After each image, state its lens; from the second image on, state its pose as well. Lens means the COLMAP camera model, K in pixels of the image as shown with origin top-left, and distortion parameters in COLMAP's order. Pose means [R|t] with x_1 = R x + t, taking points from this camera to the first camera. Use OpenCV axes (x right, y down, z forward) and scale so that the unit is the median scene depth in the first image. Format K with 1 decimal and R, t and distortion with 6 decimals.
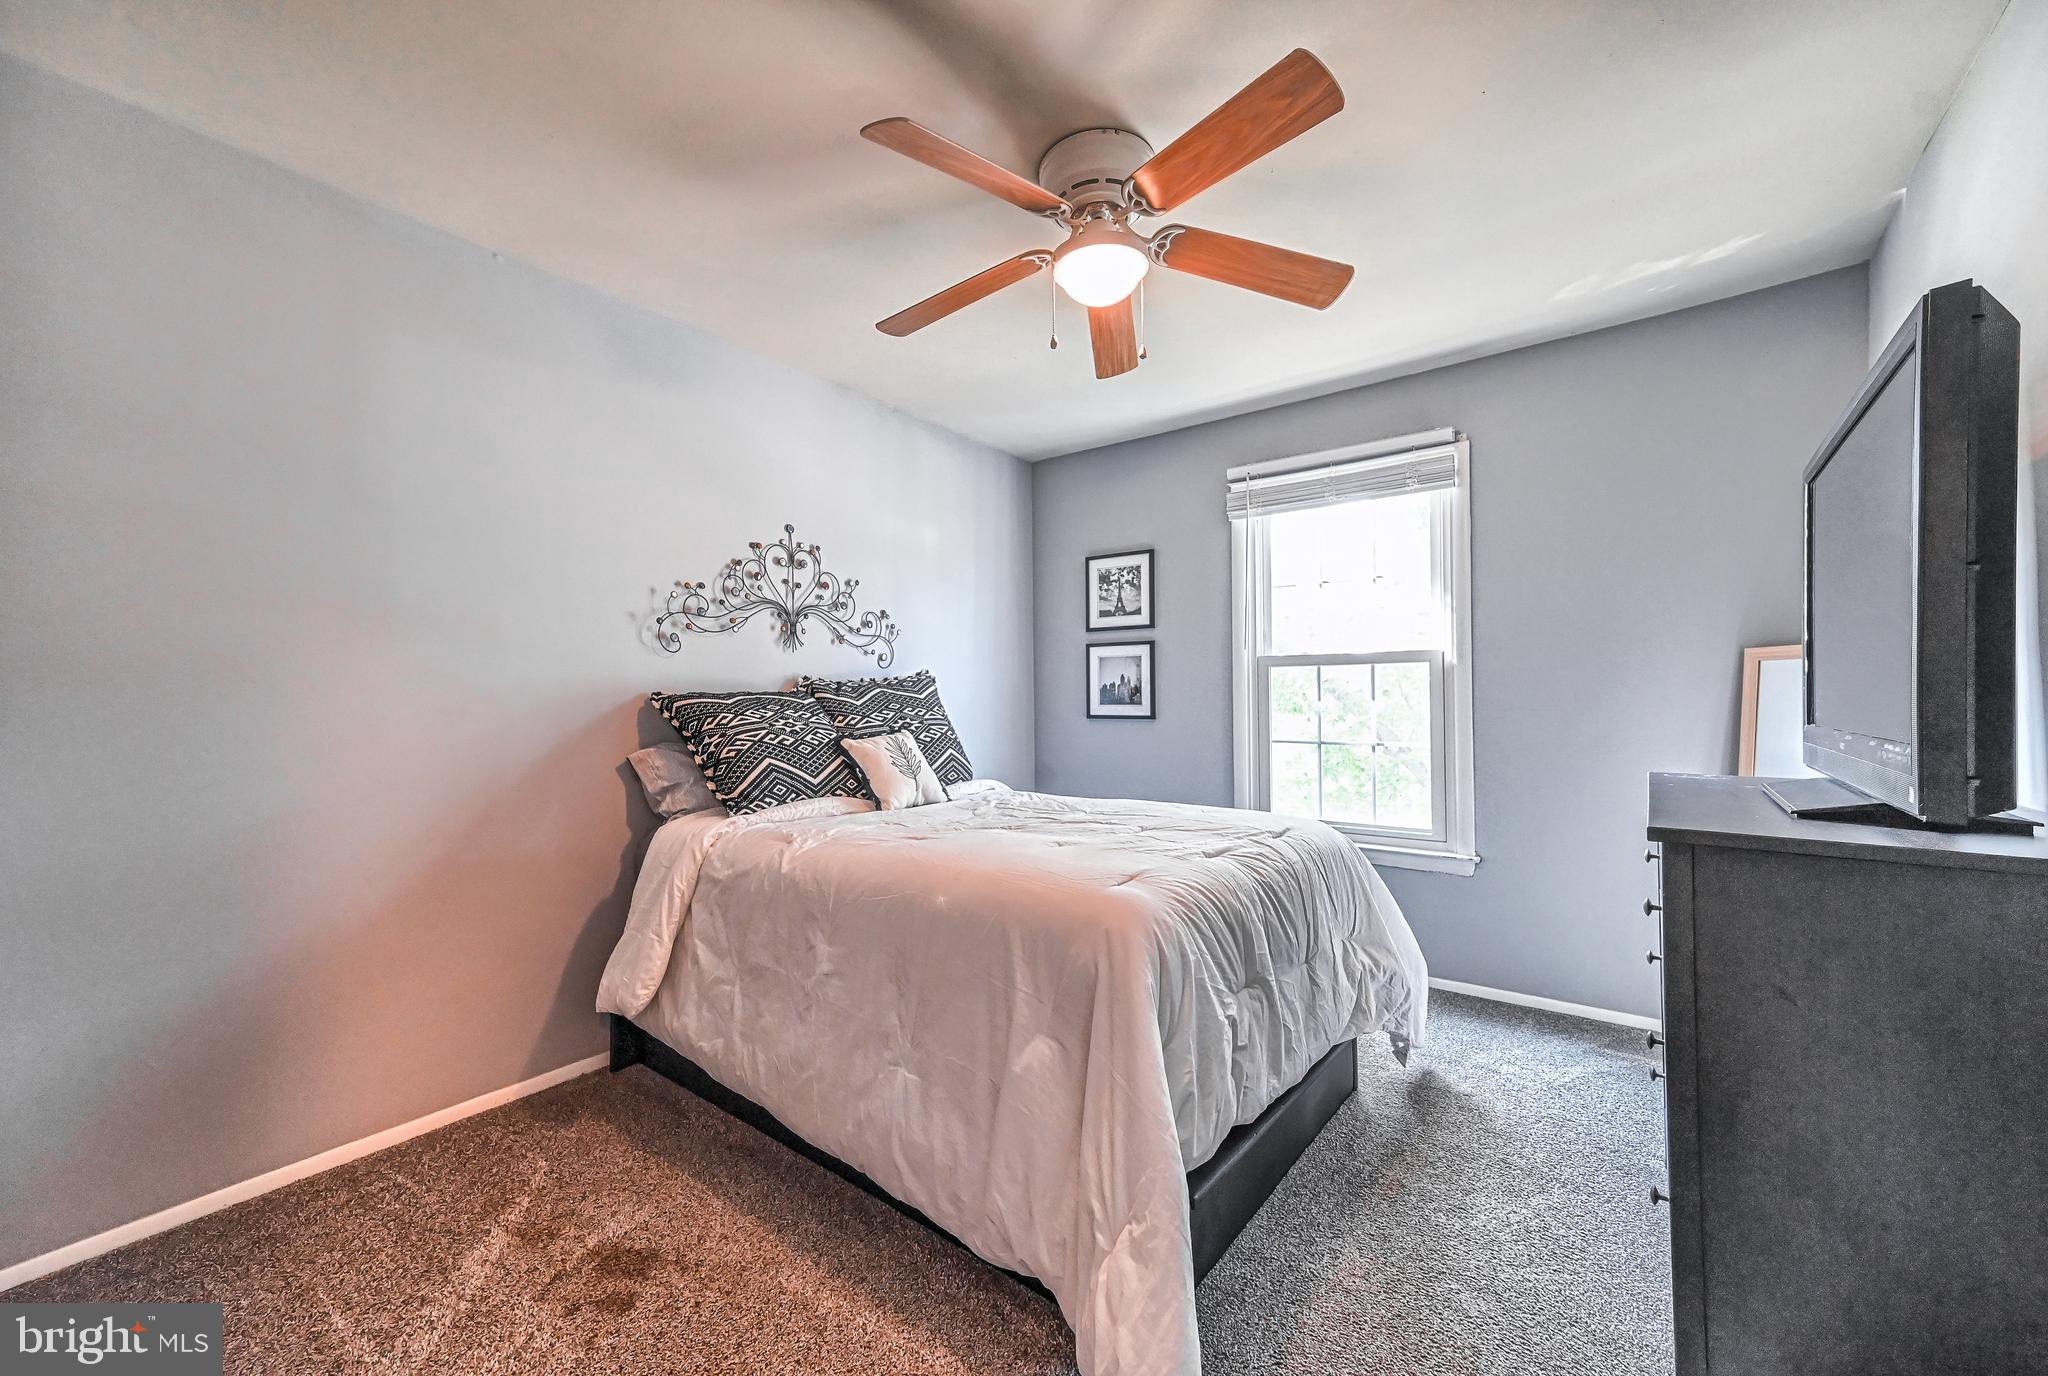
lens RADIAL K [[821.8, 0, 1022.7], [0, 821.8, 700.6], [0, 0, 1]] dist [0.026153, 0.000542]
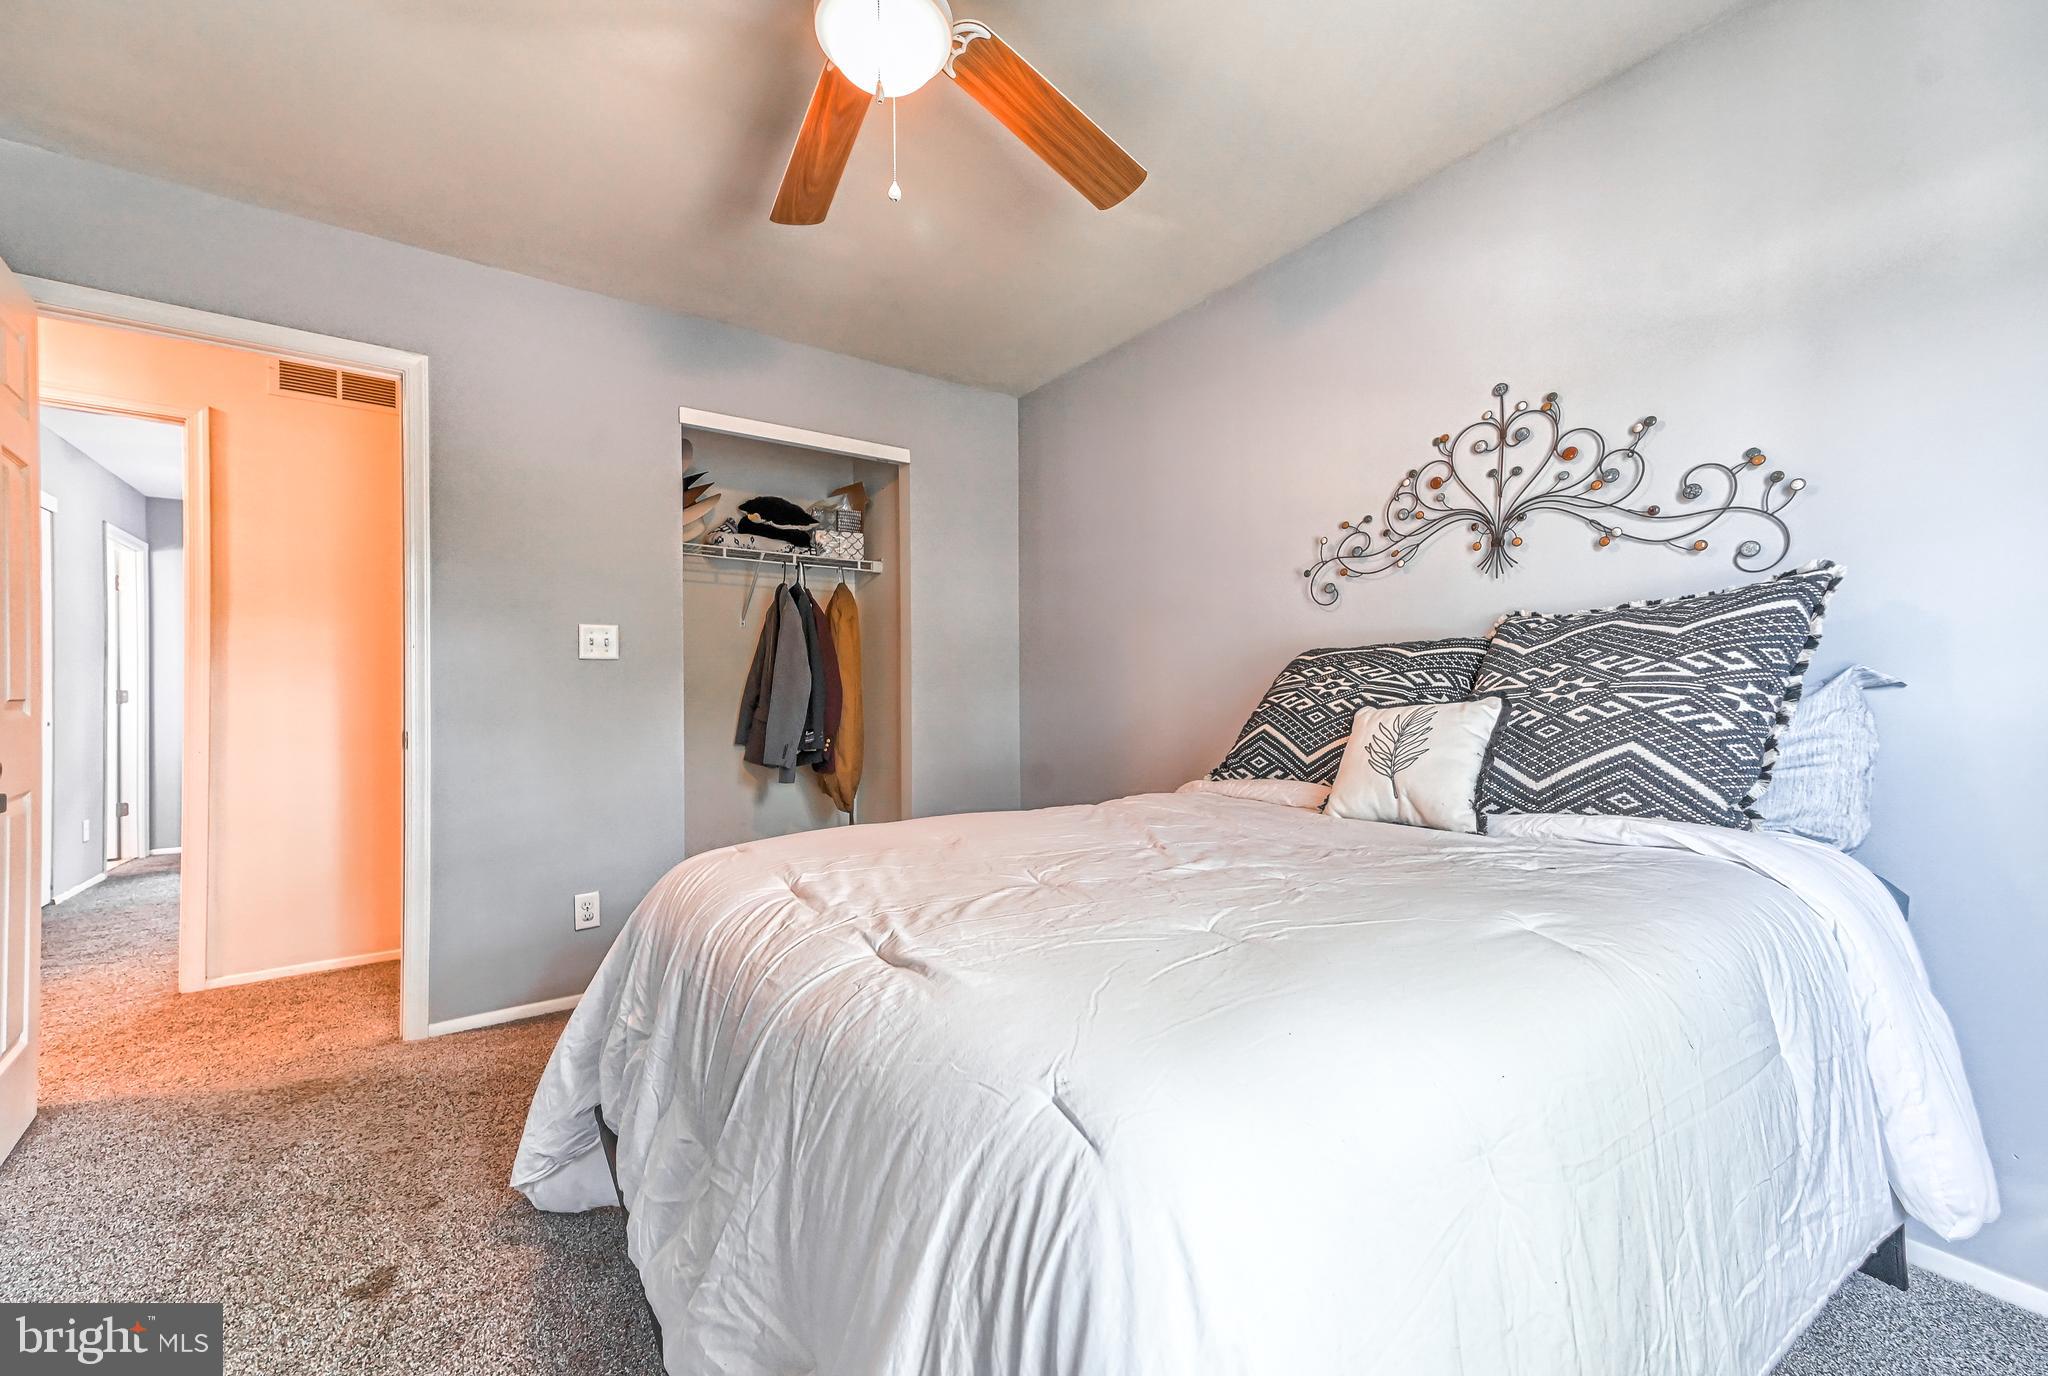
lens RADIAL K [[821.8, 0, 1026.2], [0, 821.8, 692.4], [0, 0, 1]] dist [0.026153, 0.000542]
pose [[-0.300450, 0.002072, -0.953795, 0.463280], [0.005690, 0.999984, 0.000379, 0.029884], [0.953781, -0.005313, -0.300457, 0.838445]]
